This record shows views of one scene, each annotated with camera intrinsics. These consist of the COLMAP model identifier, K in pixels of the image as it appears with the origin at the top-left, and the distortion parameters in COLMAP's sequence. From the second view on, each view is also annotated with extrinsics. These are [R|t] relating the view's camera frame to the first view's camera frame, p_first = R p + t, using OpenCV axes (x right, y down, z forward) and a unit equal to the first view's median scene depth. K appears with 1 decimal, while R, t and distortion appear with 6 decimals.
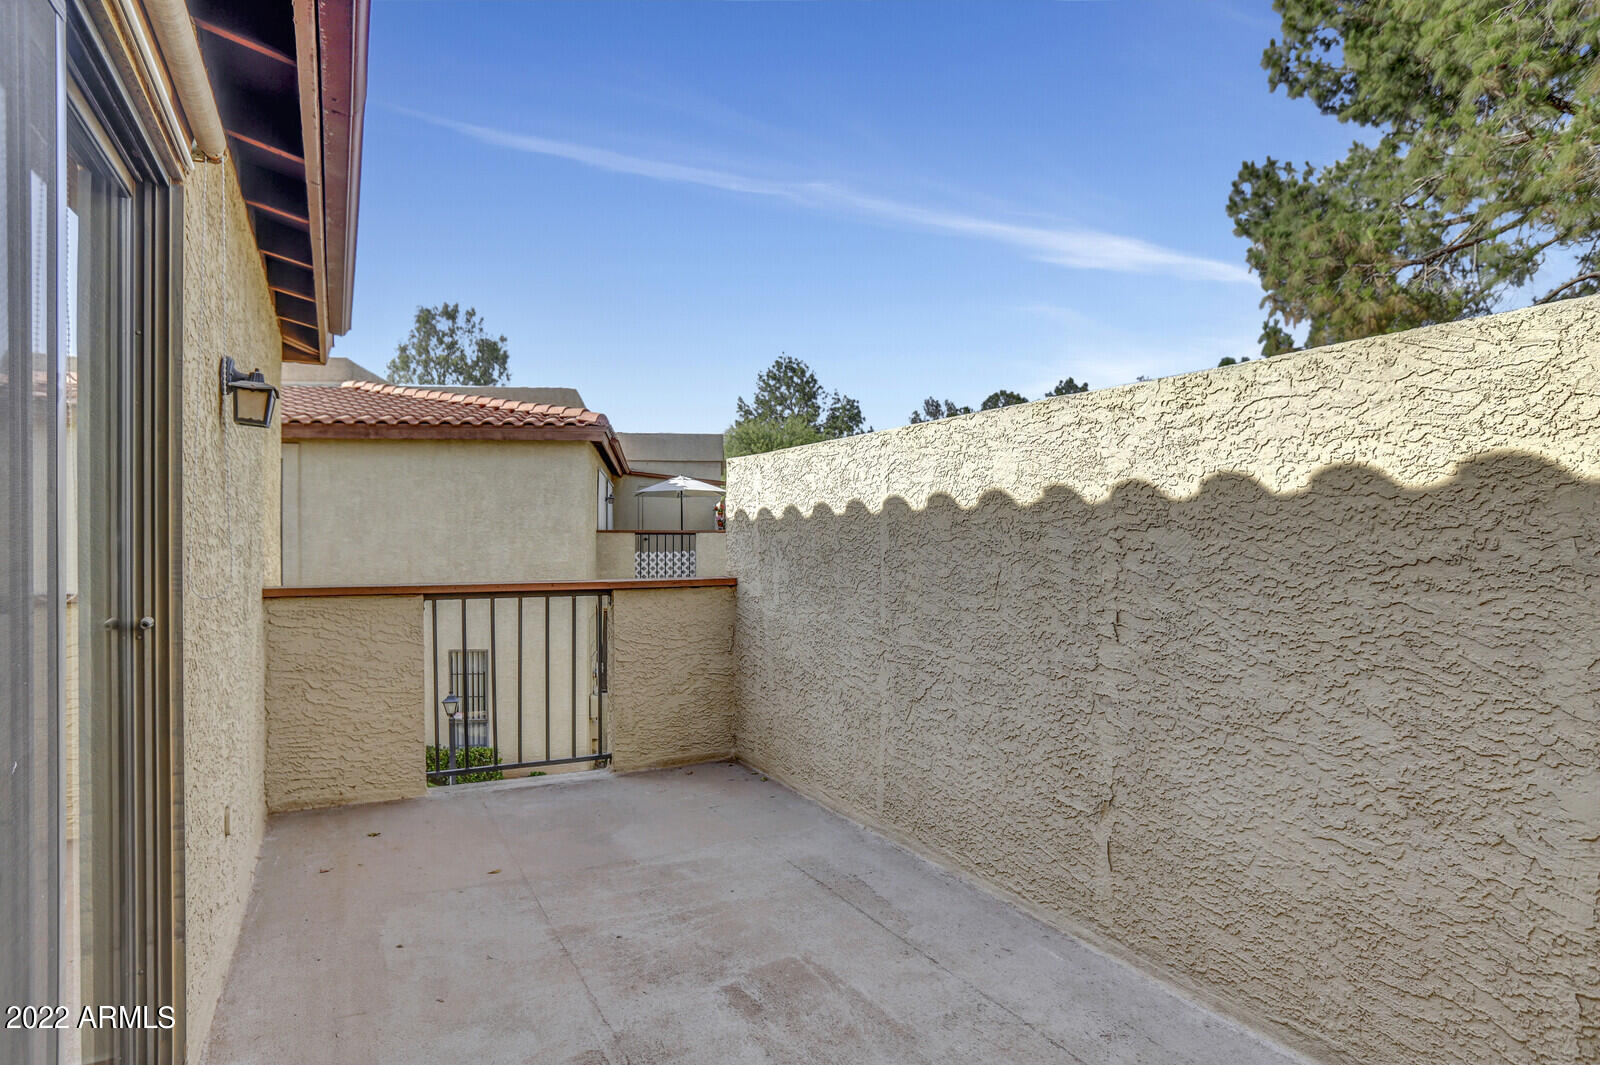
lens RADIAL K [[893.8, 0, 794.9], [0, 893.8, 525.1], [0, 0, 1]] dist [-0.061892, 0.039508]
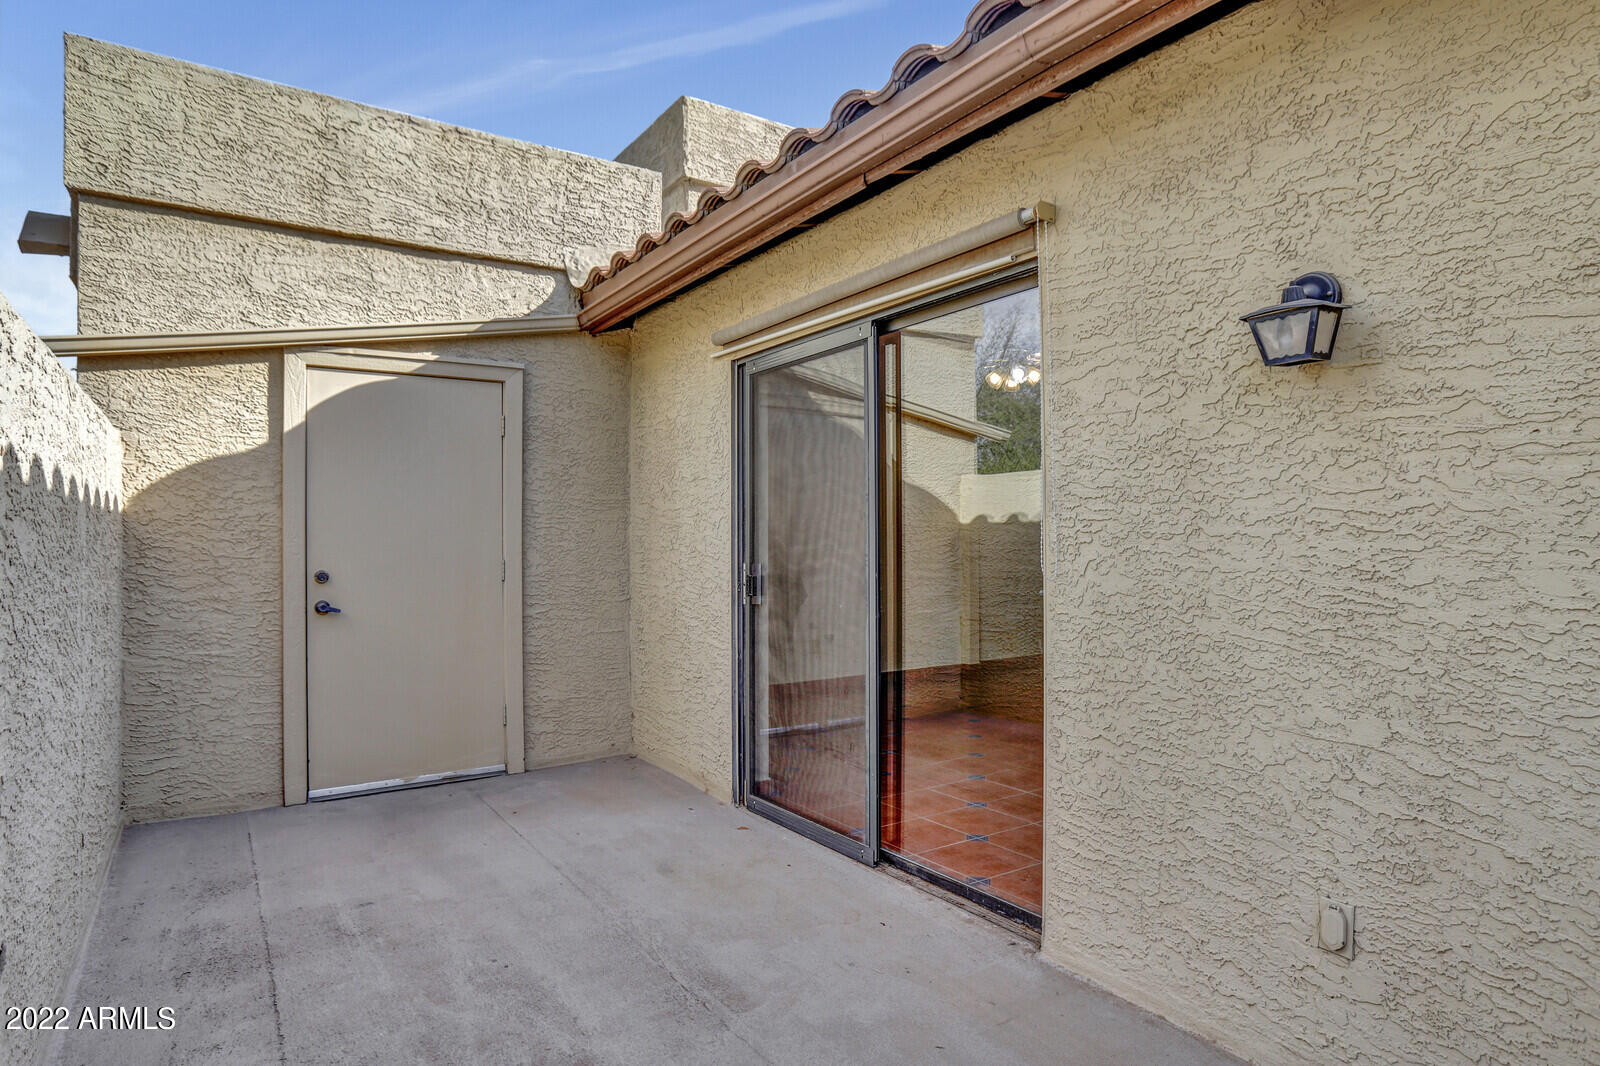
lens RADIAL K [[893.8, 0, 794.1], [0, 893.8, 537.9], [0, 0, 1]] dist [-0.061892, 0.039508]
pose [[-0.992885, 0.011649, -0.118509, -0.167176], [0.013991, 0.999723, -0.018949, 0.044258], [0.118256, -0.020472, -0.992772, 1.996433]]
